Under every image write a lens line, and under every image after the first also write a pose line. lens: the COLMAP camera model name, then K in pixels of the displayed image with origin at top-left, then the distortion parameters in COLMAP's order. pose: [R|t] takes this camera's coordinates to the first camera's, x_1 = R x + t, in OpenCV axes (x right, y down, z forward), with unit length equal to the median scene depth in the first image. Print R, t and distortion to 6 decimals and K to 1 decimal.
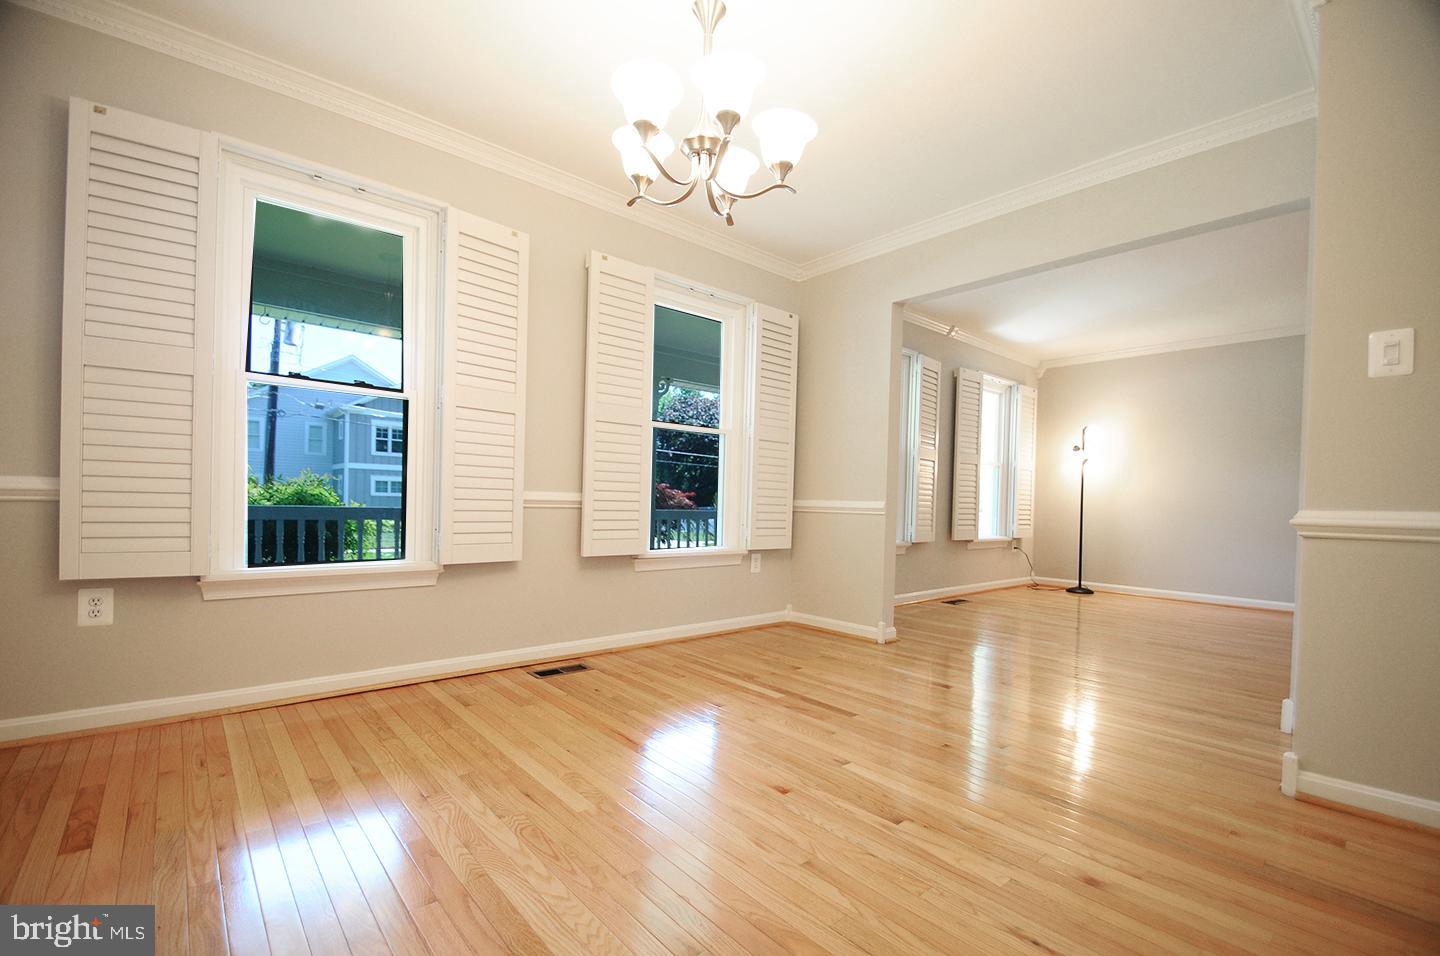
lens RADIAL K [[627.7, 0, 712.9], [0, 627.7, 512.0], [0, 0, 1]] dist [0.021010, -0.019652]
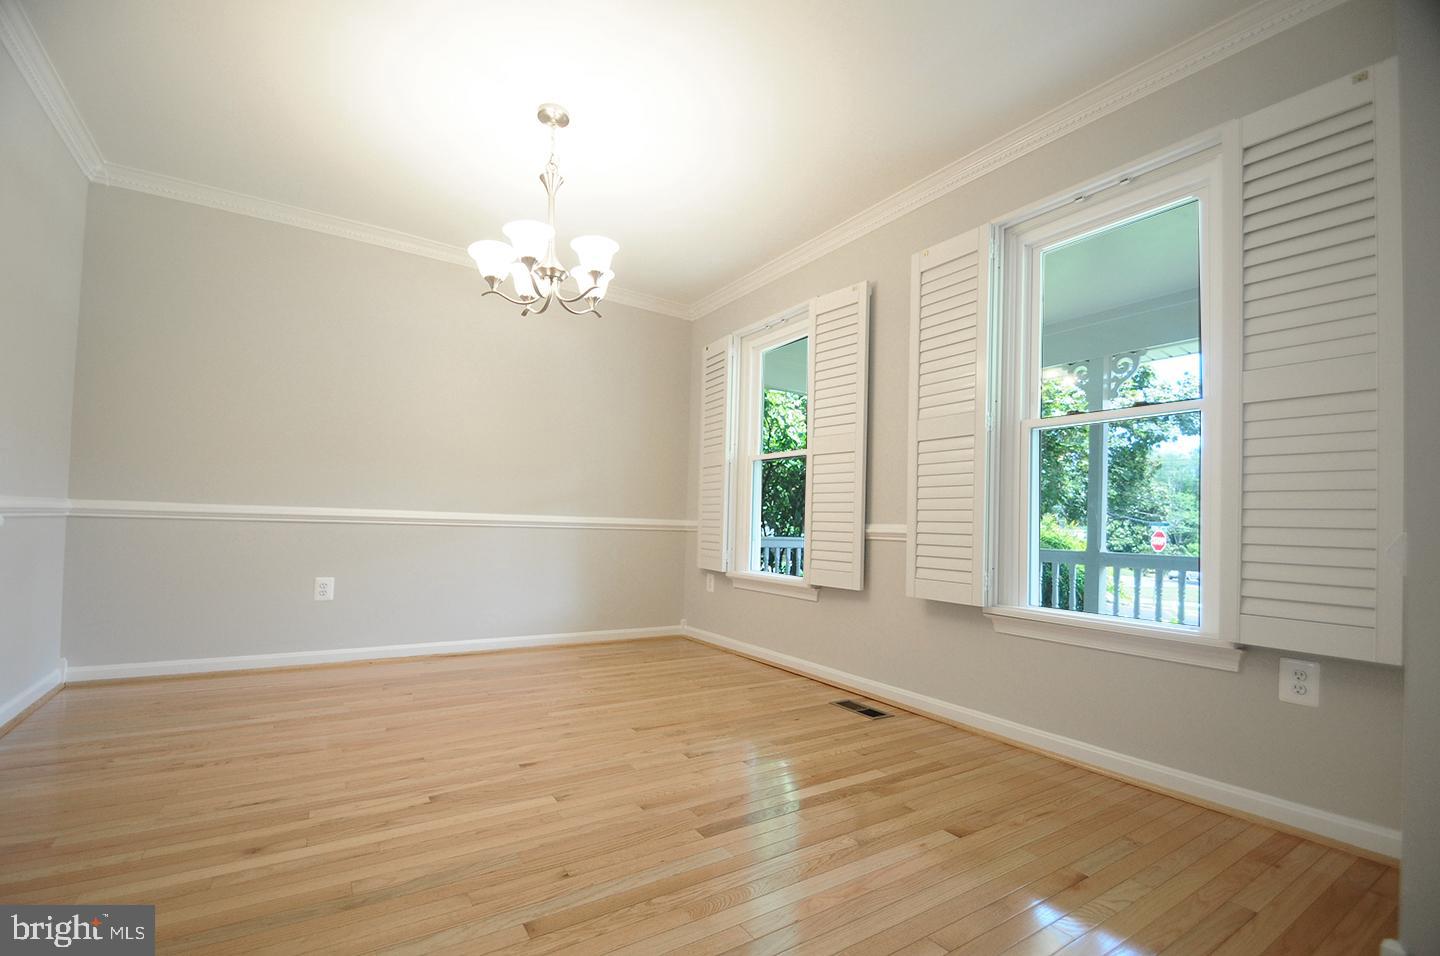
lens RADIAL K [[627.7, 0, 712.9], [0, 627.7, 512.0], [0, 0, 1]] dist [0.021010, -0.019652]
pose [[-0.134981, -0.049468, -0.989613, 0.803223], [-0.049559, 0.997840, -0.043119, 0.006845], [0.989608, 0.043224, -0.137141, 0.962807]]
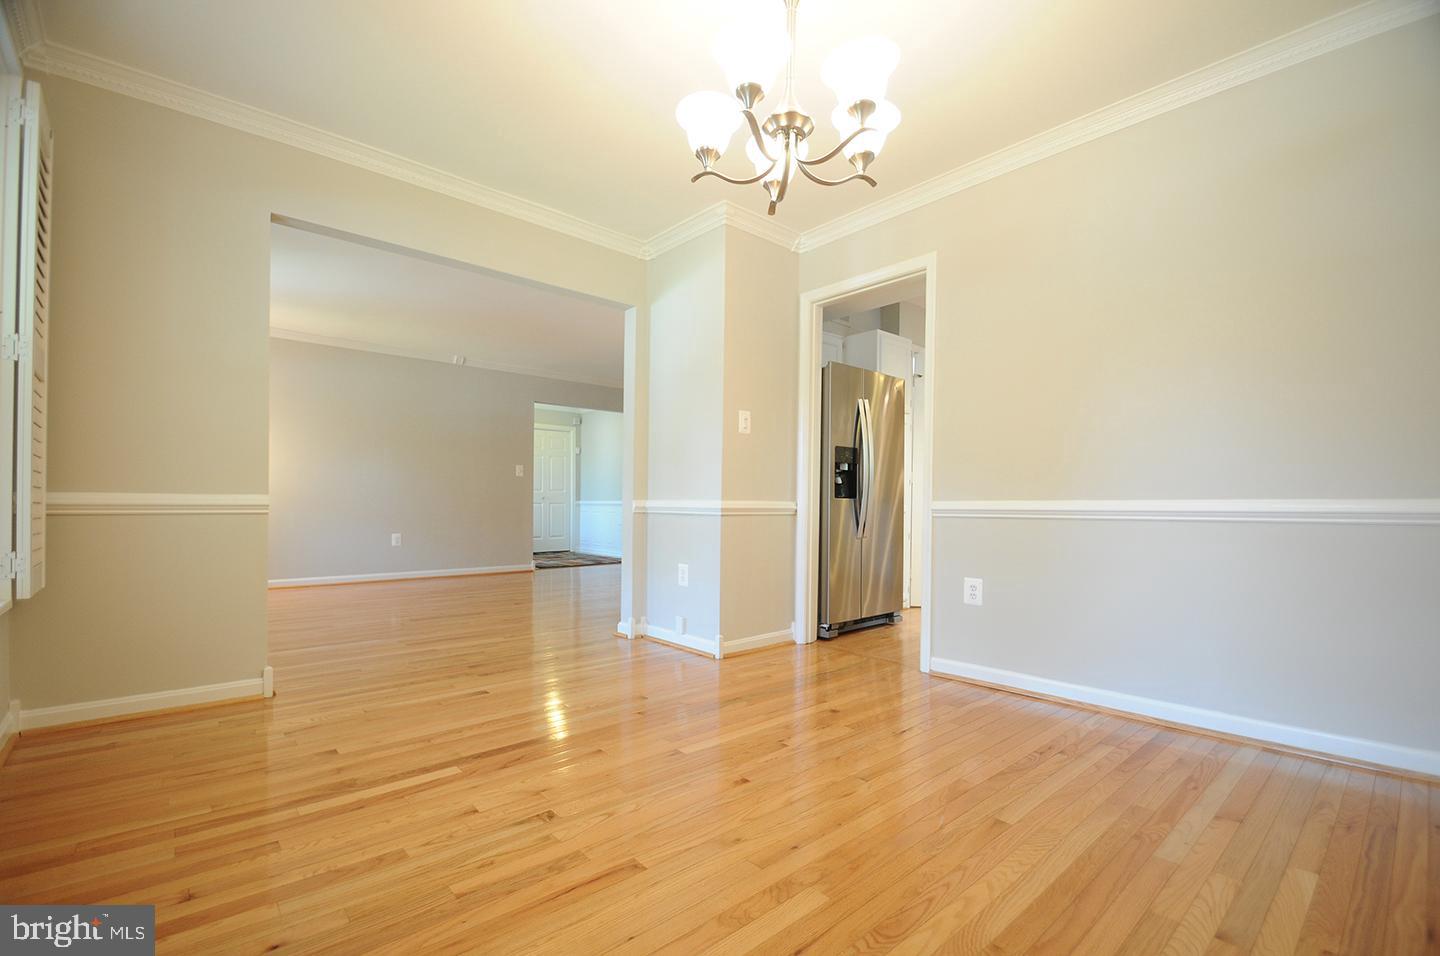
lens RADIAL K [[636.5, 0, 717.2], [0, 636.5, 511.5], [0, 0, 1]] dist [0.022641, -0.021398]
pose [[-0.018251, -0.035705, 0.999196, -0.596899], [0.007674, 0.999328, 0.035850, -0.025417], [-0.999804, 0.008322, -0.017965, 0.686115]]
